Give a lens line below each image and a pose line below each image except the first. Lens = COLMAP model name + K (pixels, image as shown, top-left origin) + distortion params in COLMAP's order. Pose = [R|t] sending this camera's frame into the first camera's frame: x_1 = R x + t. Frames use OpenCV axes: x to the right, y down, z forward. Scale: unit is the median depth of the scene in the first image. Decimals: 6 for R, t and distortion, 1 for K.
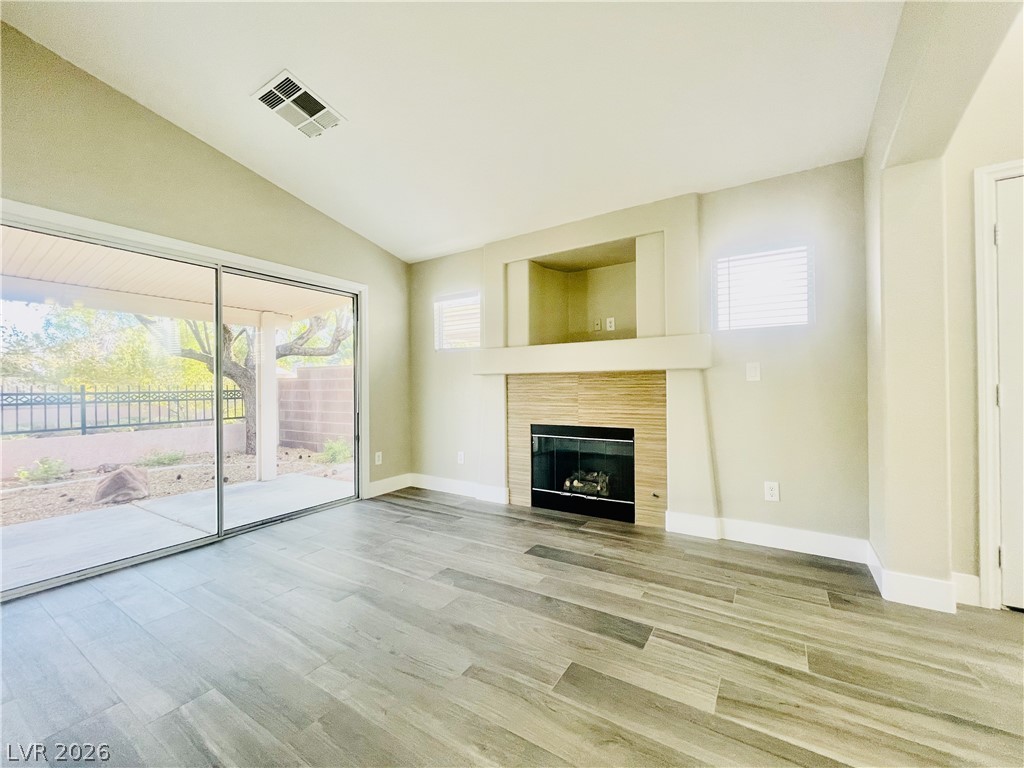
lens RADIAL K [[412.3, 0, 514.6], [0, 412.3, 384.3], [0, 0, 1]] dist [-0.002788, -0.000073]
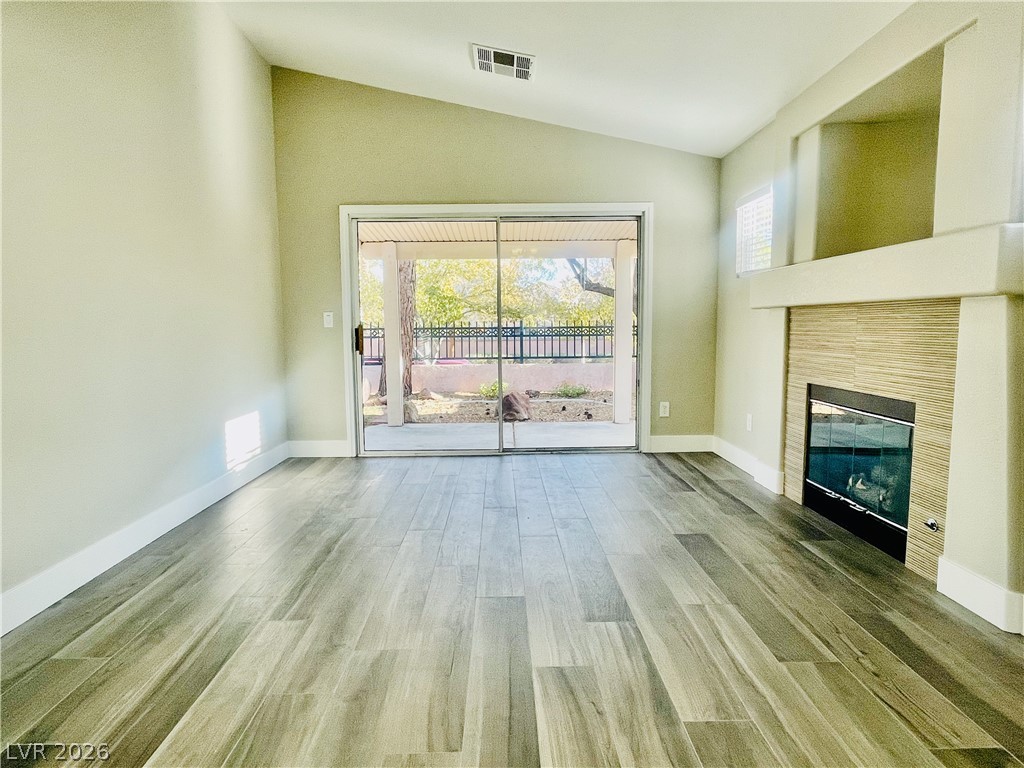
lens RADIAL K [[604.0, 0, 506.9], [0, 604.0, 384.1], [0, 0, 1]] dist [-0.004294, -0.000700]
pose [[0.540861, 0.087216, -0.836578, 0.635990], [0.010141, 0.993861, 0.110170, -0.013698], [0.841051, -0.068071, 0.536656, 0.084859]]
